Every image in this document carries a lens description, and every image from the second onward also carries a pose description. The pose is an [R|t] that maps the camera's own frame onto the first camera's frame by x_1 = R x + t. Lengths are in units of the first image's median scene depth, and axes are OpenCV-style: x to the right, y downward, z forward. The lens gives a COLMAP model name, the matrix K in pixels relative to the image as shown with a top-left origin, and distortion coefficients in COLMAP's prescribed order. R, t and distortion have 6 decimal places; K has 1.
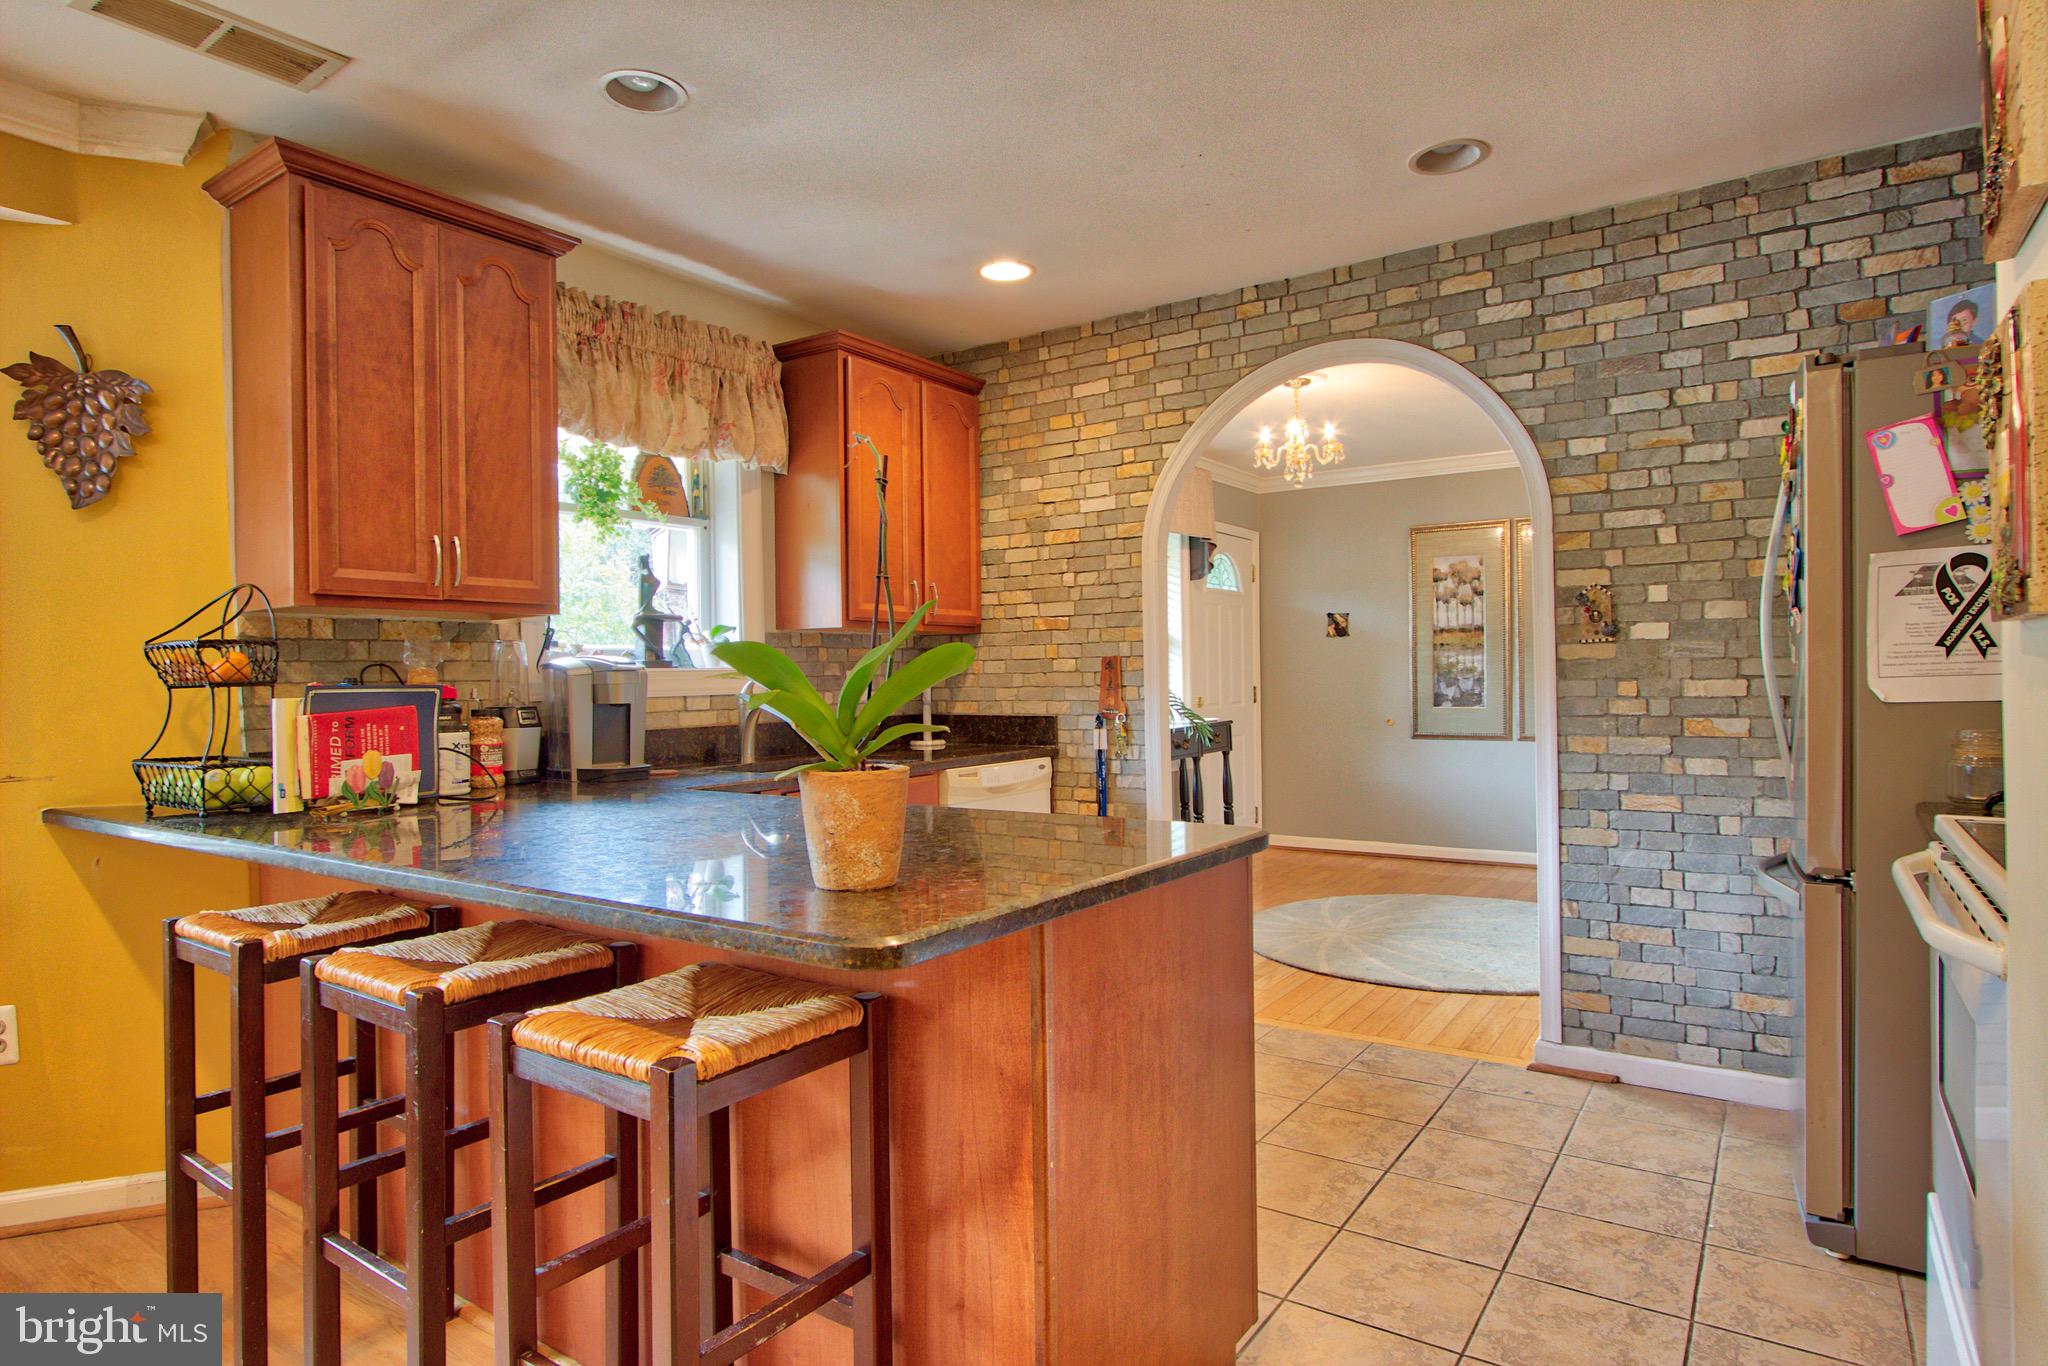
lens RADIAL K [[1127.2, 0, 1029.4], [0, 1127.2, 681.8], [0, 0, 1]] dist [-0.014271, 0.000123]
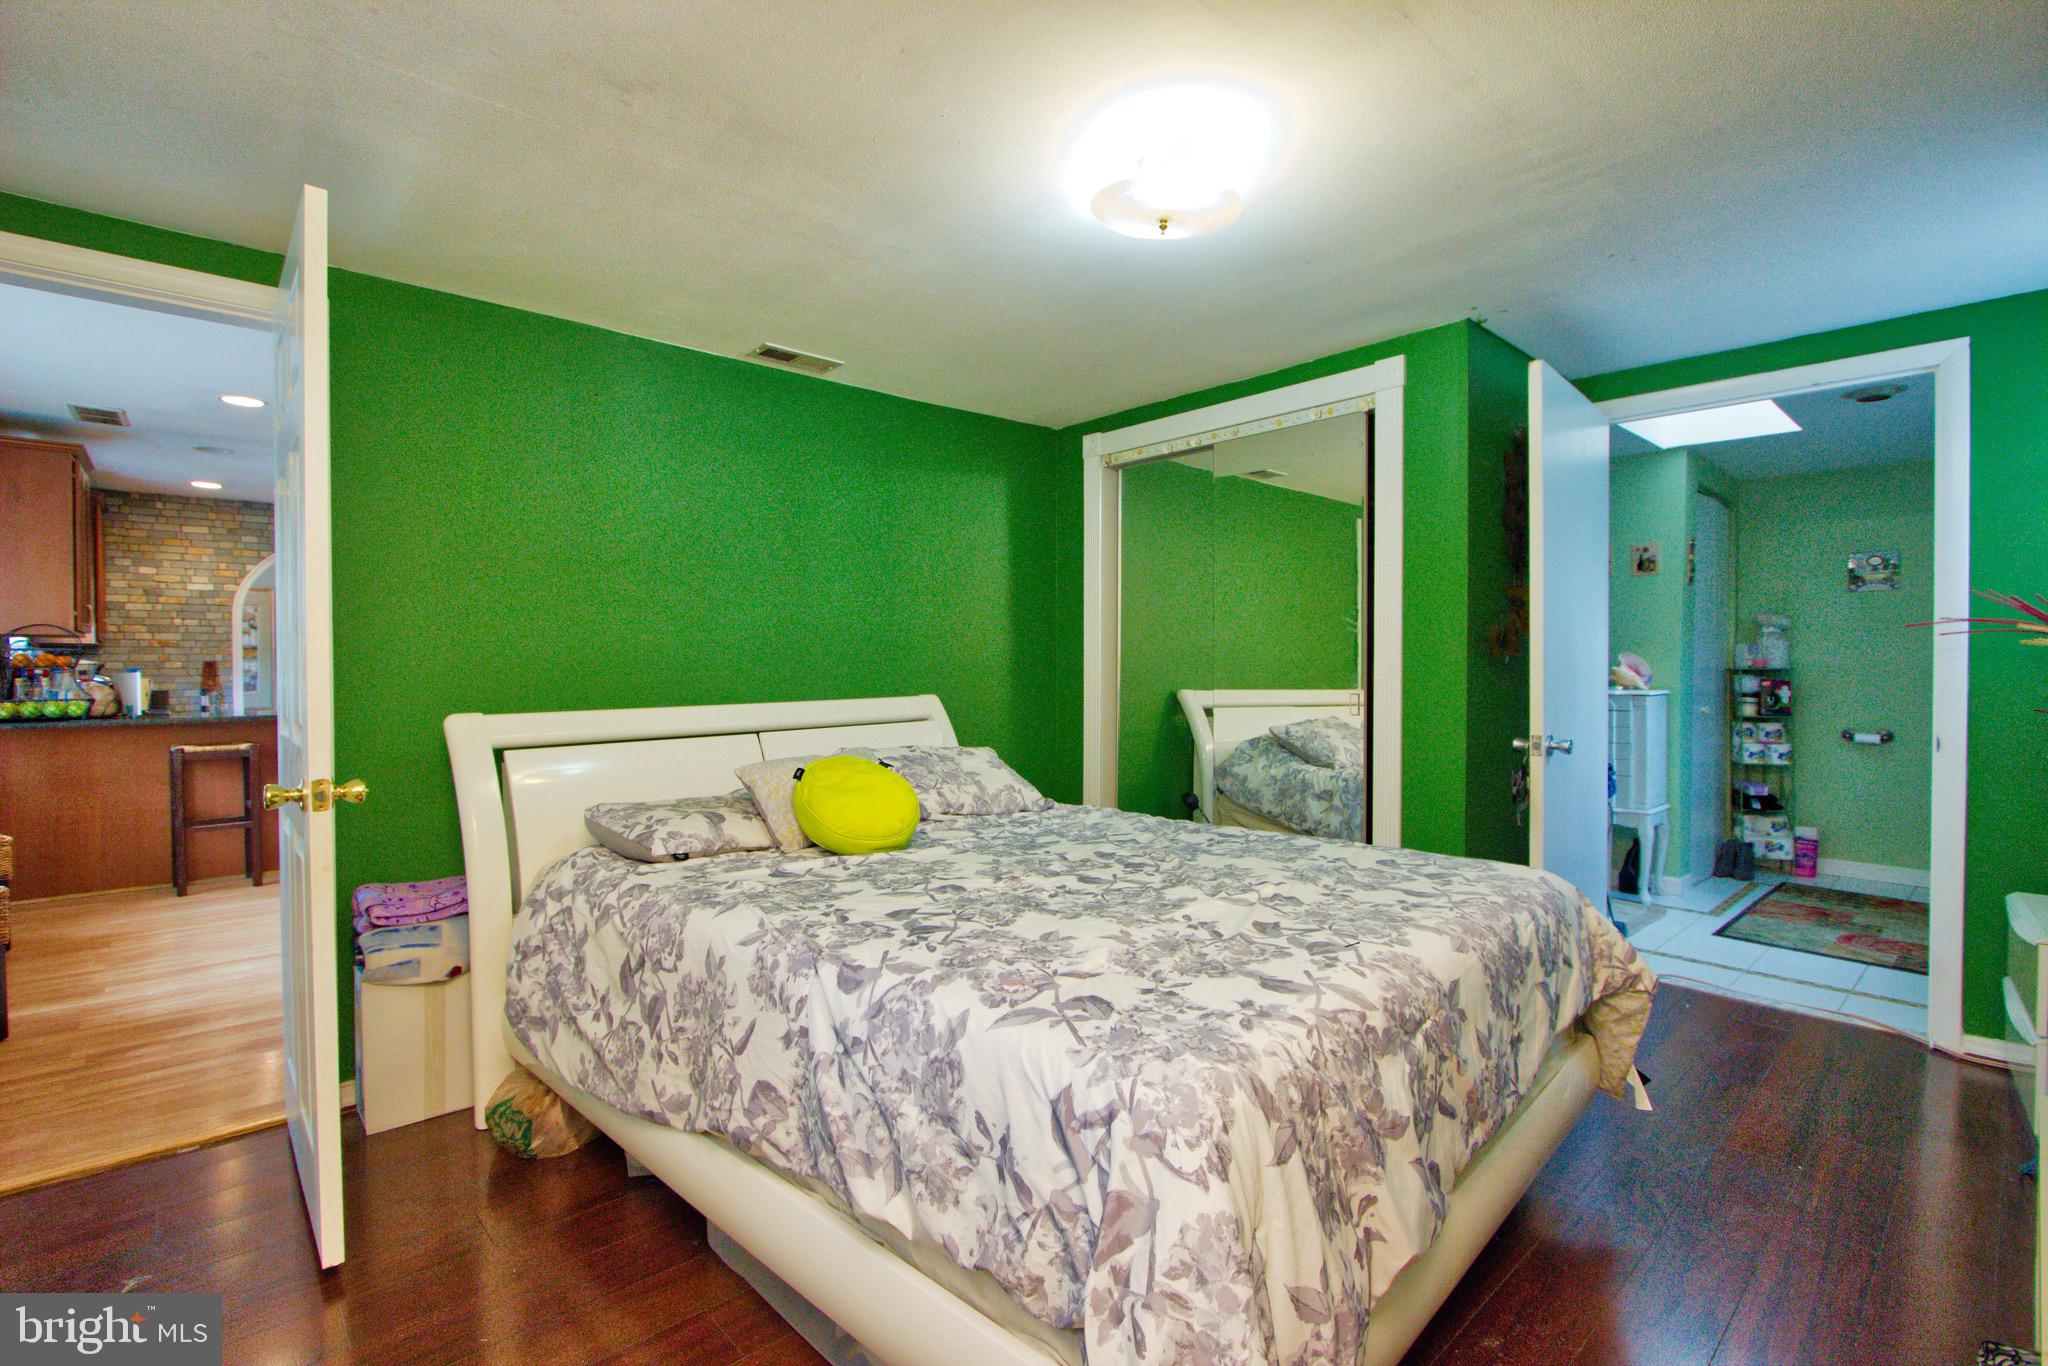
lens RADIAL K [[940.7, 0, 1023.2], [0, 940.7, 680.0], [0, 0, 1]] dist [-0.016114, 0.001510]
pose [[0.226676, -0.000176, 0.973970, -1.274085], [0.009889, 0.999949, -0.002120, 0.031145], [-0.973920, 0.010112, 0.226666, -0.858586]]
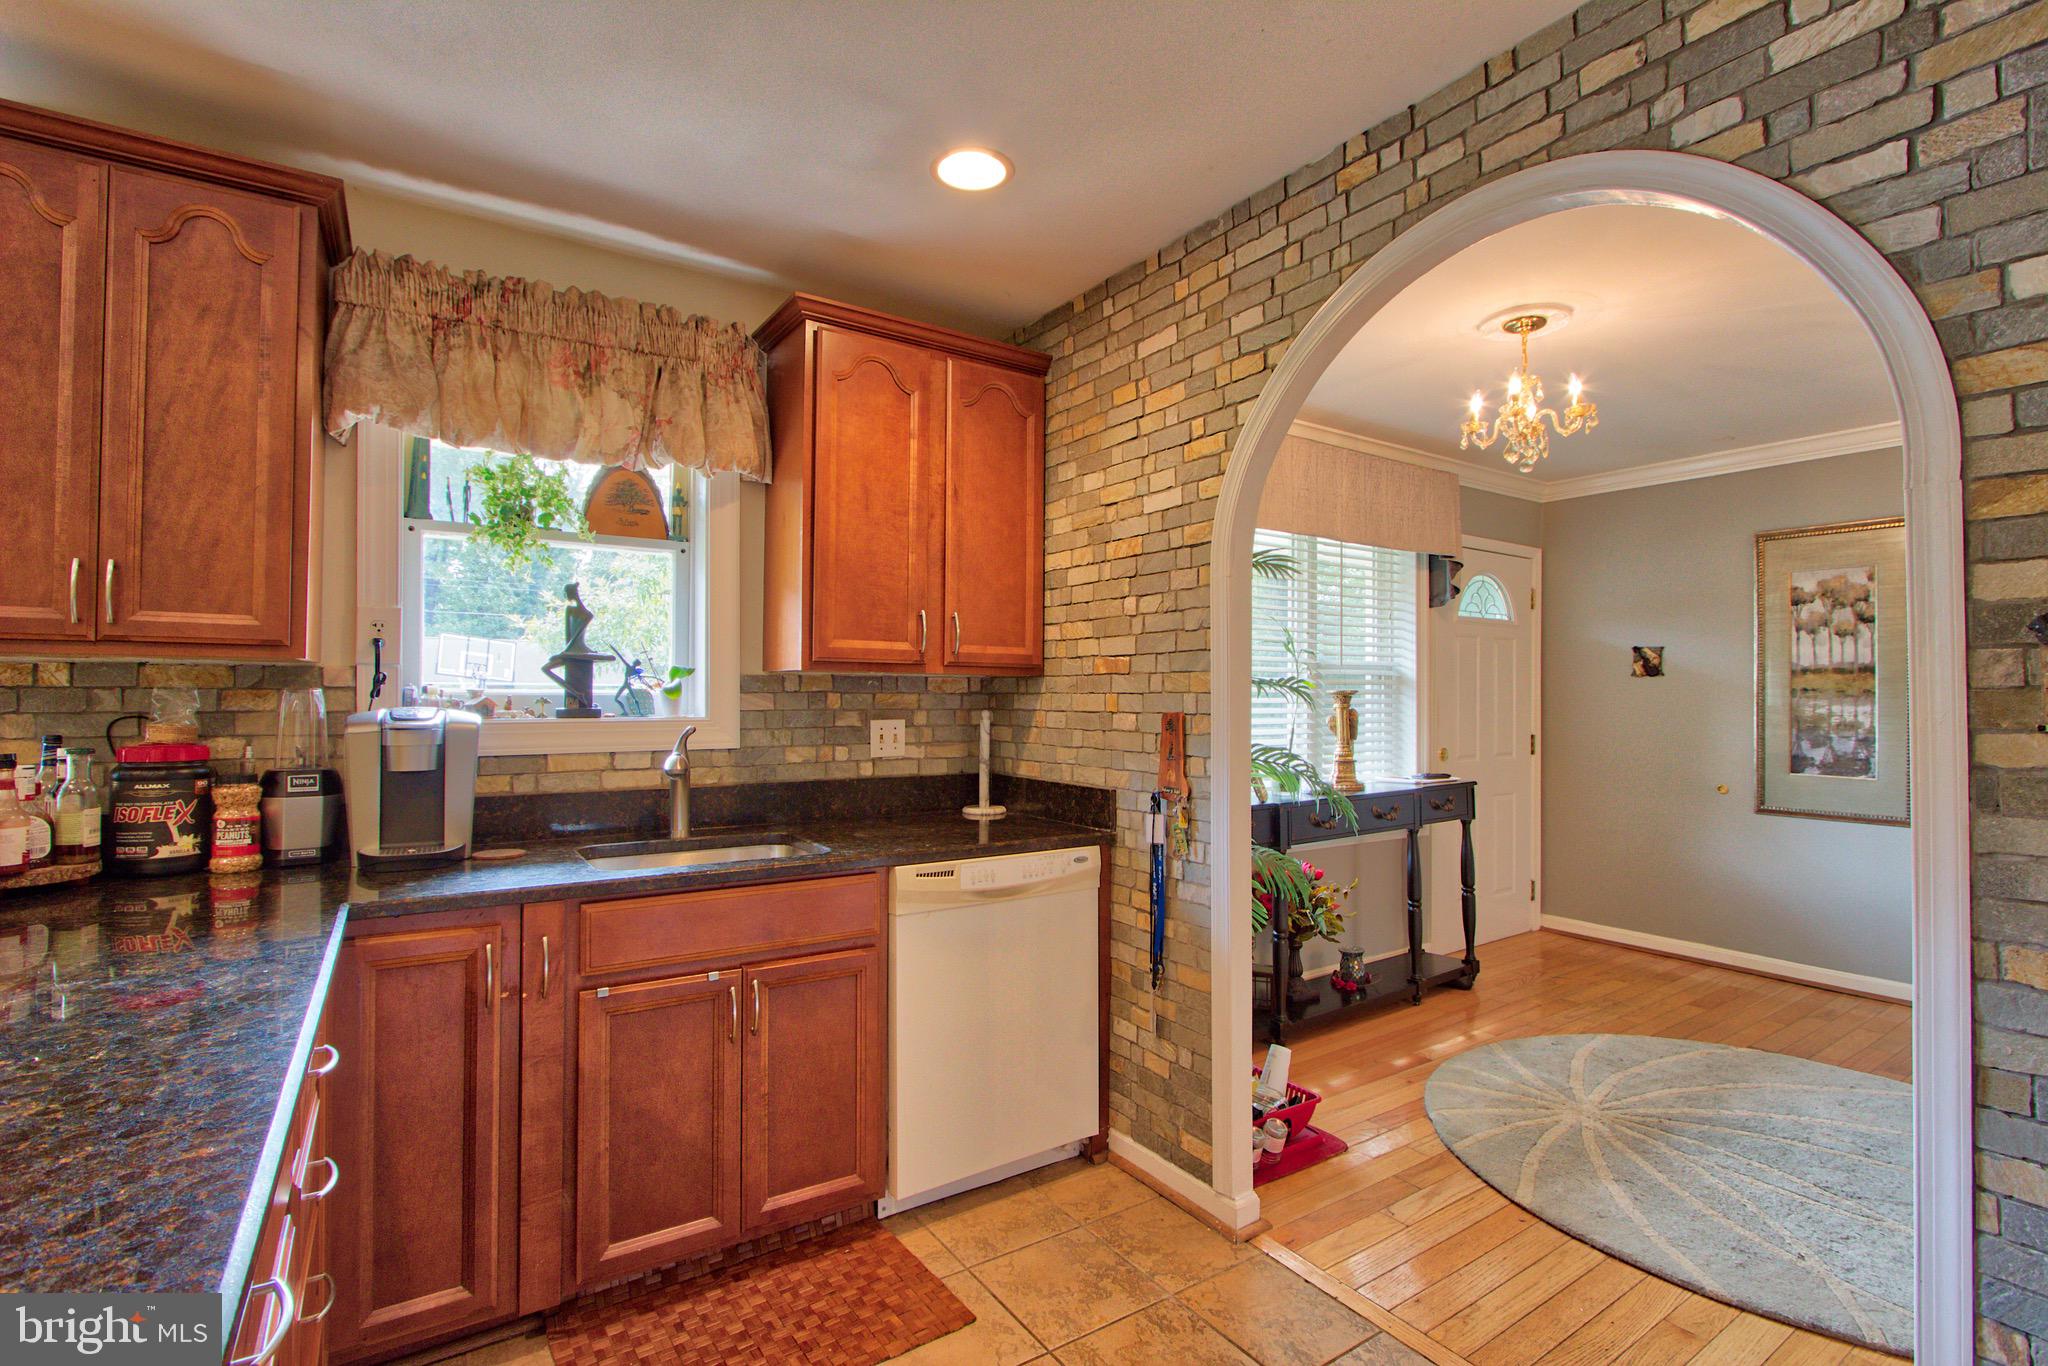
lens RADIAL K [[940.7, 0, 1023.9], [0, 940.7, 682.2], [0, 0, 1]] dist [-0.016114, 0.001510]
pose [[0.927054, 0.014545, -0.374644, 0.209594], [-0.021427, 0.999669, -0.014211, -0.031920], [0.374314, 0.021202, 0.927060, 0.421750]]
